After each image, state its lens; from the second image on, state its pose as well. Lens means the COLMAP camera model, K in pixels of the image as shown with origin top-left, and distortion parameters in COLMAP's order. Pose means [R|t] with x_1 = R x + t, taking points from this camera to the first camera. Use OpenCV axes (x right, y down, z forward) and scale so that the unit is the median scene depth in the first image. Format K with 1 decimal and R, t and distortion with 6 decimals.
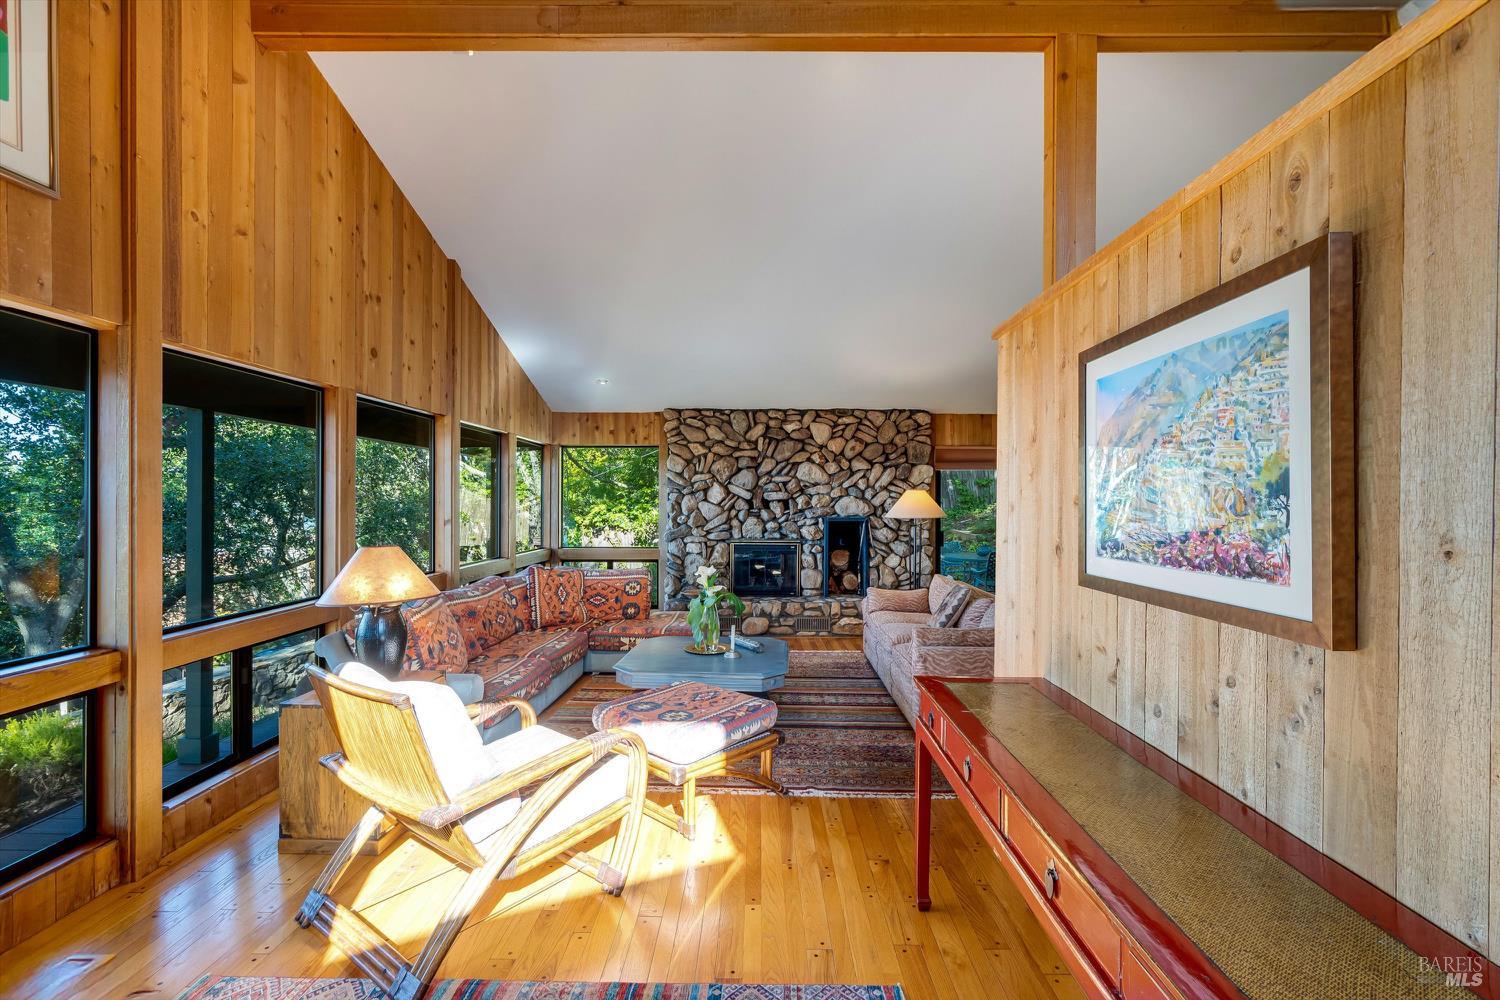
lens RADIAL K [[680.9, 0, 746.7], [0, 680.9, 501.6], [0, 0, 1]] dist [-0.002928, 0.001005]
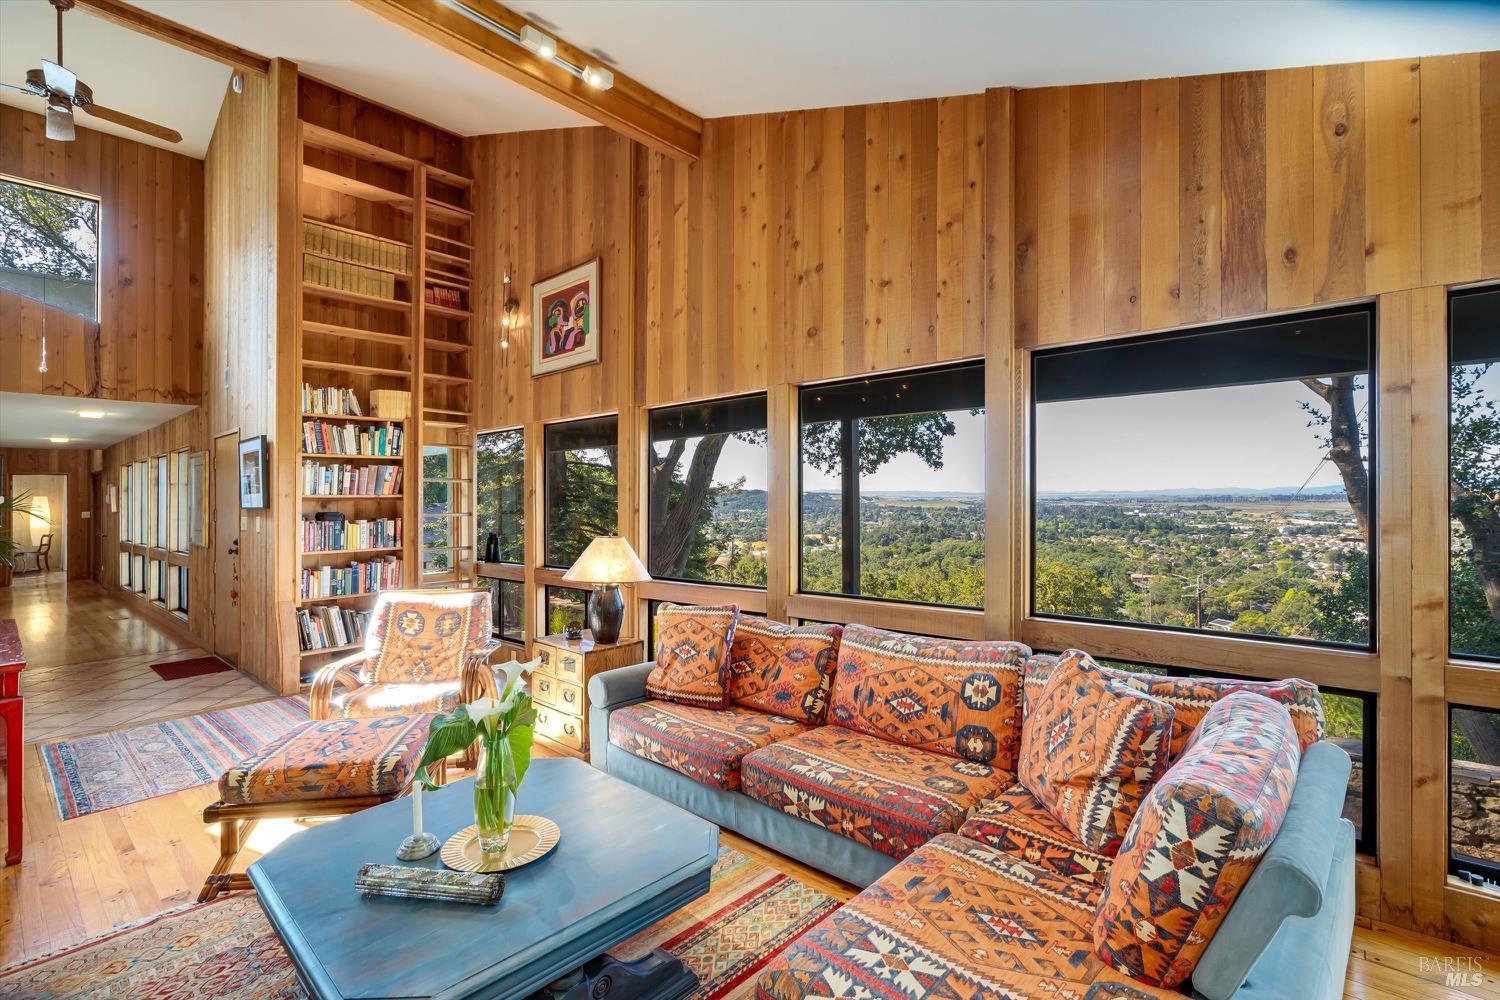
lens RADIAL K [[686.4, 0, 756.4], [0, 686.4, 482.0], [0, 0, 1]] dist [-0.004685, 0.001133]
pose [[-0.647796, -0.009044, -0.761760, 0.102647], [0.012155, 0.999680, -0.022205, -0.001250], [0.761717, -0.023644, -0.647478, 0.838143]]
